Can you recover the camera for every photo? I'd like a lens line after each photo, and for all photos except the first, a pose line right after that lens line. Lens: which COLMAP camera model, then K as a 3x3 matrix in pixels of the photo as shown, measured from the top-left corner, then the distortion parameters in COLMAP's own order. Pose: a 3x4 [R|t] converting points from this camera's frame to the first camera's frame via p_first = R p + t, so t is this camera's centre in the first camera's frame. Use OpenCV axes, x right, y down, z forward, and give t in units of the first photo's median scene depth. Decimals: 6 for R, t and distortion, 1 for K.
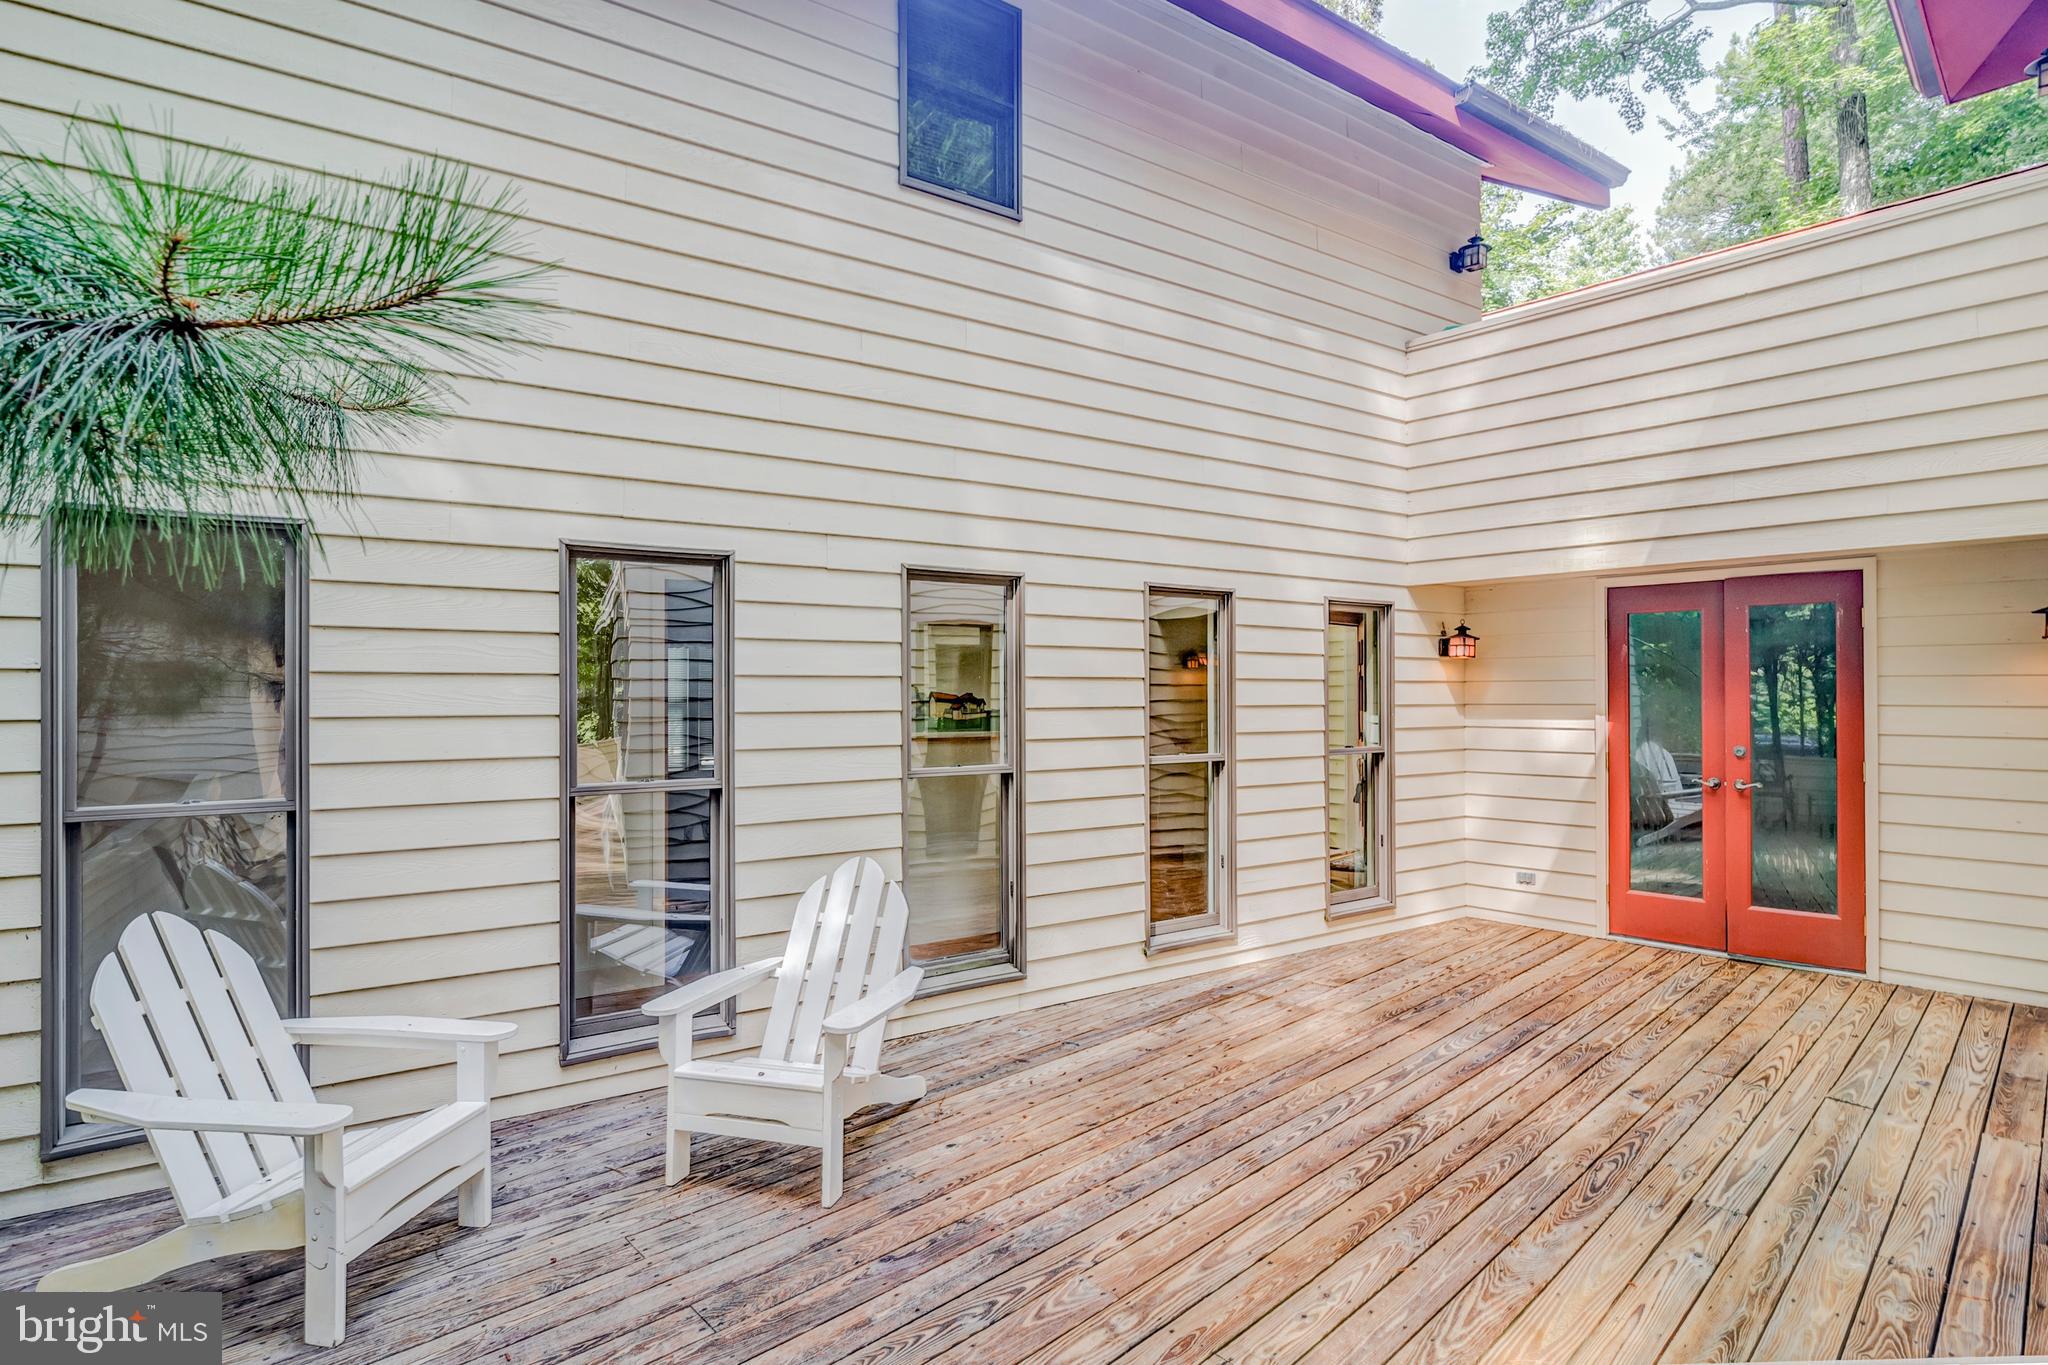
lens RADIAL K [[999.1, 0, 1024.0], [0, 999.1, 682.5], [0, 0, 1]] dist [-0.003279, -0.000314]
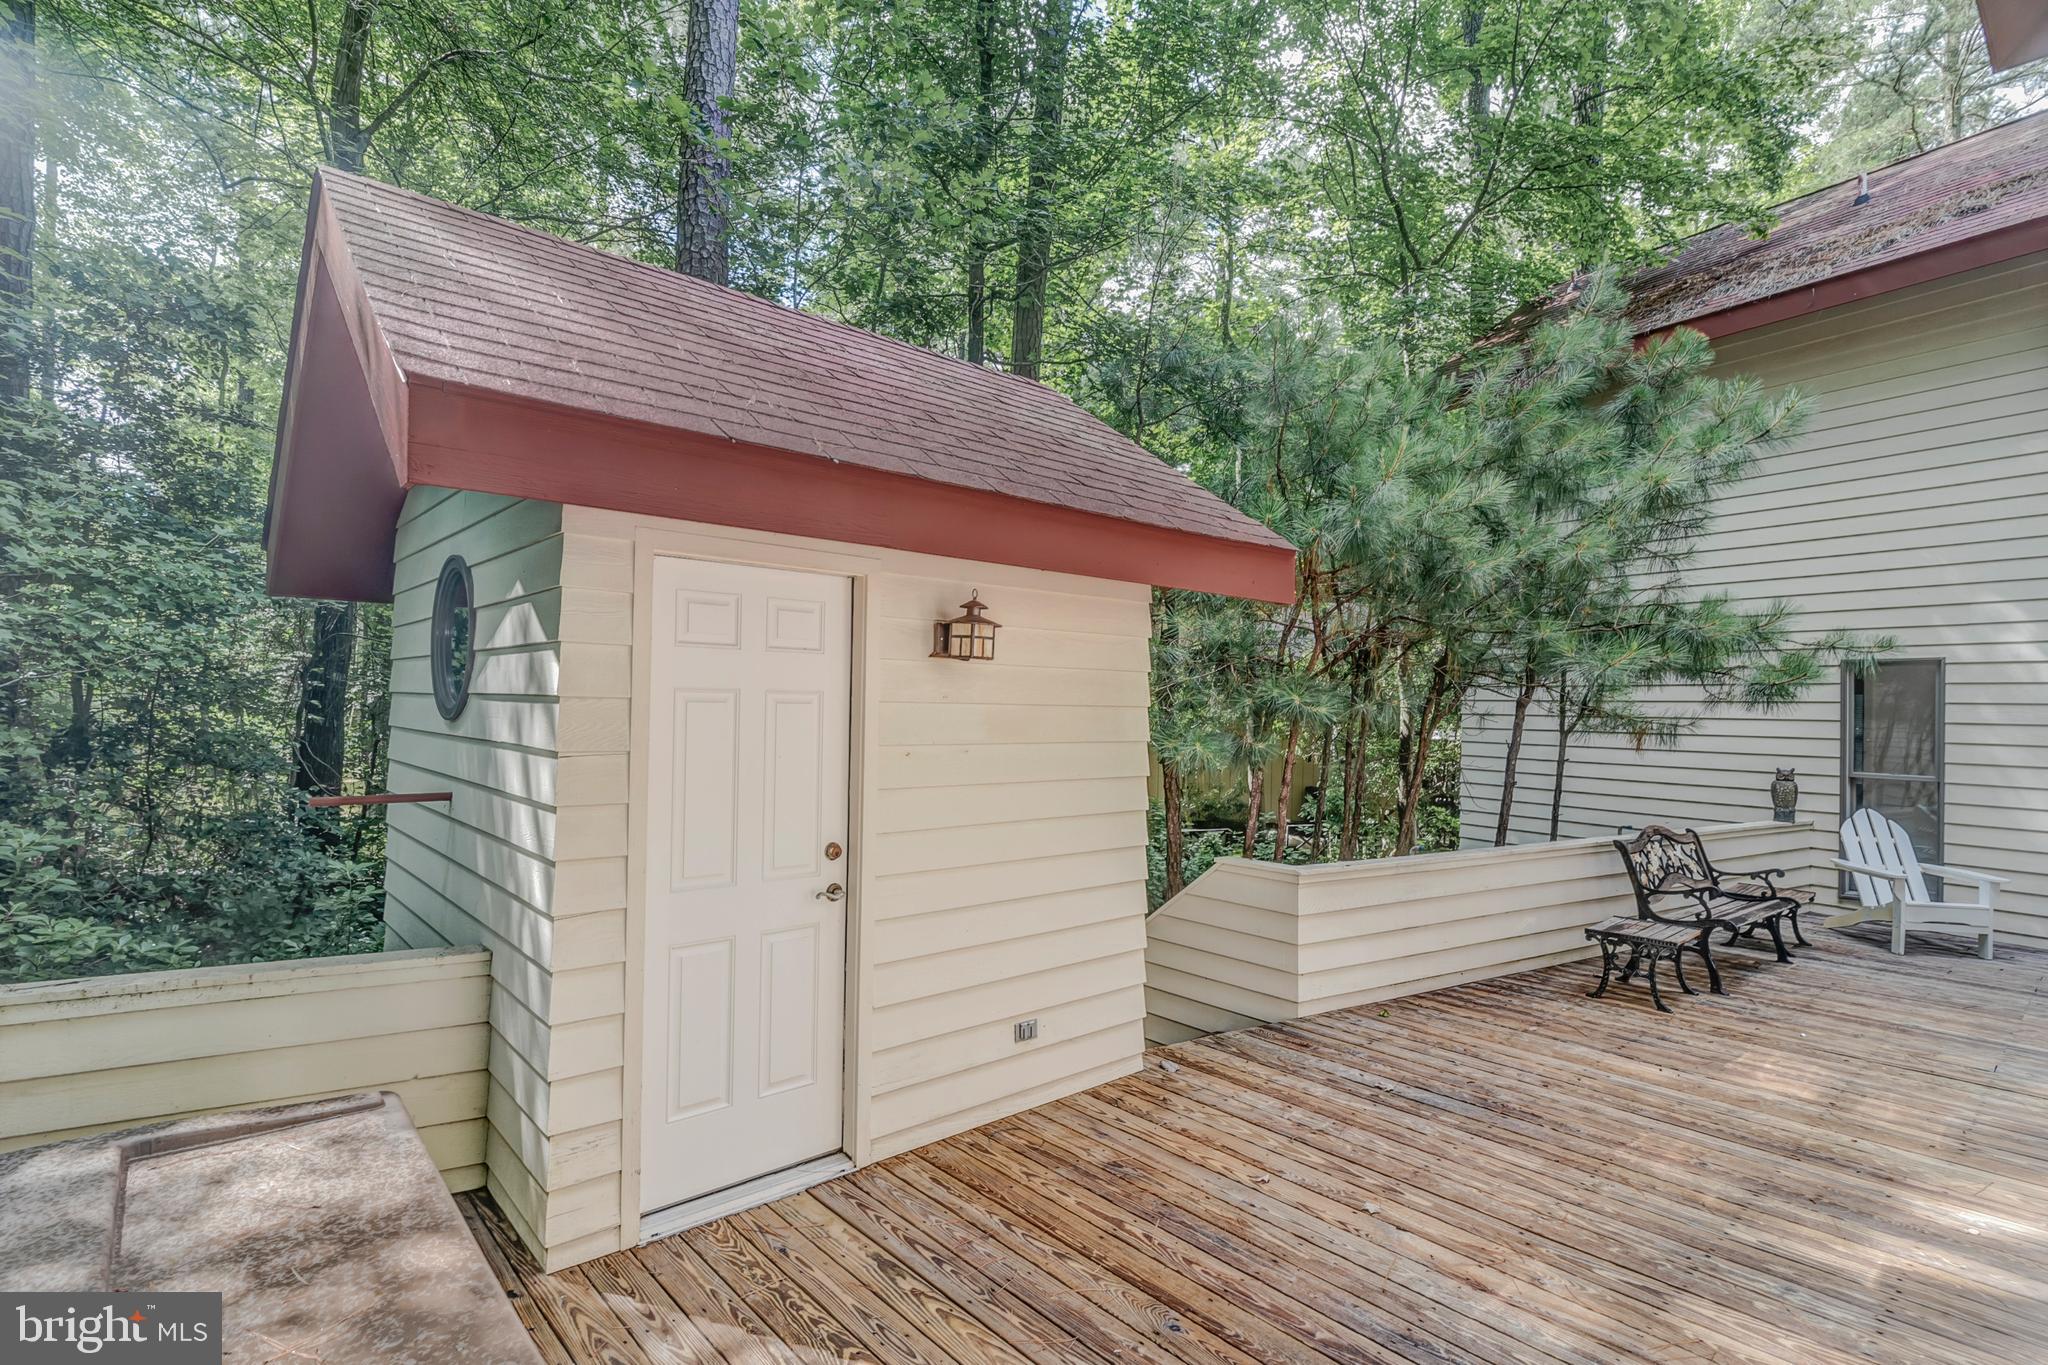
lens RADIAL K [[999.0, 0, 1024.0], [0, 999.0, 682.5], [0, 0, 1]] dist [-0.001248, -0.000300]
pose [[-0.024658, -0.023507, -0.999420, 1.516504], [-0.008251, 0.999694, -0.023310, -0.030436], [0.999662, 0.007672, -0.024845, -0.991213]]
